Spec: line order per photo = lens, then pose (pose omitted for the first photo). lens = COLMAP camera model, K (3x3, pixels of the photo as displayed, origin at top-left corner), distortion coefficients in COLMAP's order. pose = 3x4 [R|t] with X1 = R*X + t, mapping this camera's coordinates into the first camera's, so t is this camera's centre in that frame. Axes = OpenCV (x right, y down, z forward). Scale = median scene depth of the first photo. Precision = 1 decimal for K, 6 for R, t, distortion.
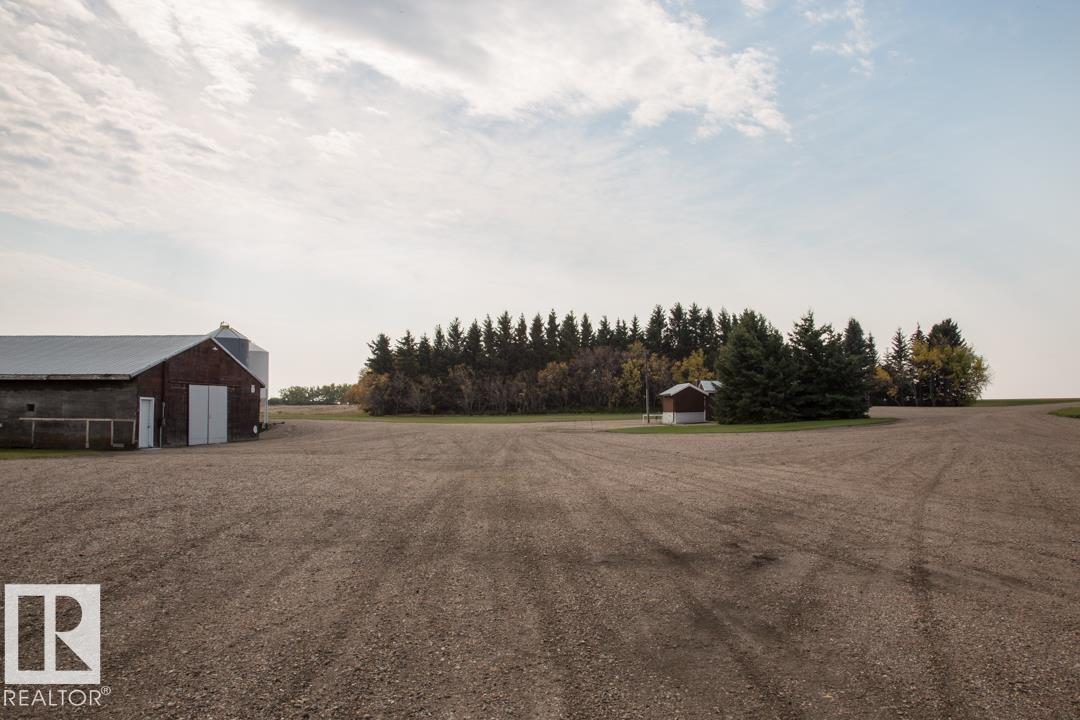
lens RADIAL K [[875.2, 0, 538.1], [0, 875.2, 363.2], [0, 0, 1]] dist [-0.012658, -0.001291]
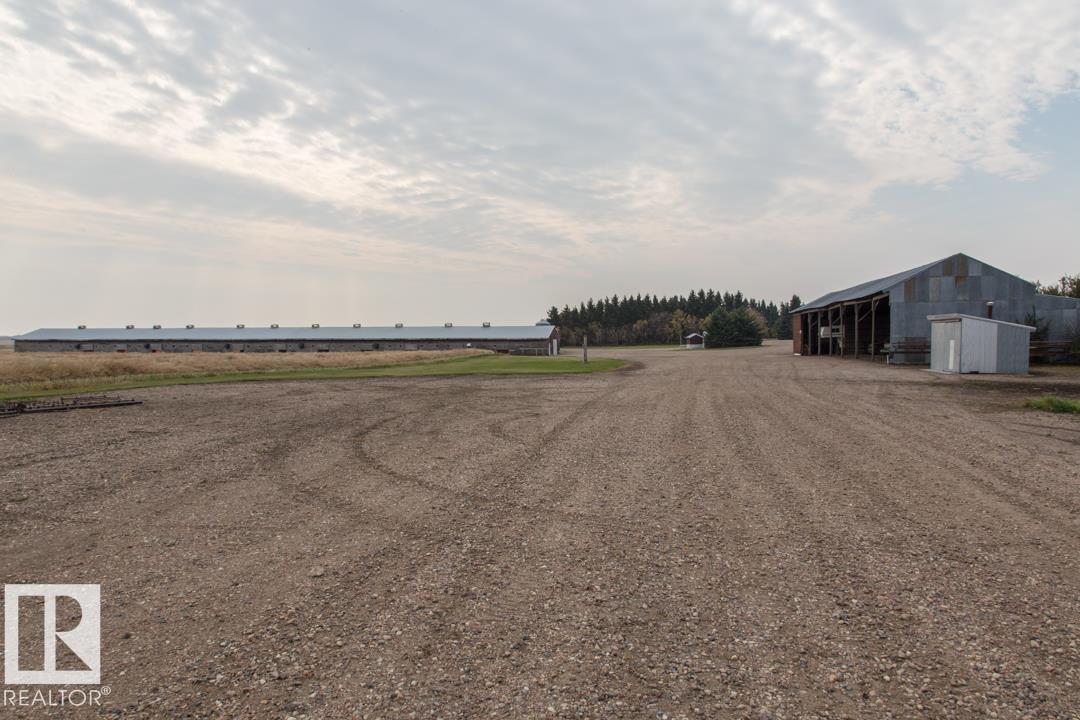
lens RADIAL K [[756.0, 0, 542.7], [0, 756.0, 362.1], [0, 0, 1]] dist [0.001022, 0.000143]
pose [[0.996106, -0.009330, -0.087669, -0.055509], [0.016369, 0.996667, 0.079924, -0.048132], [0.086631, -0.081048, 0.992938, -0.790640]]
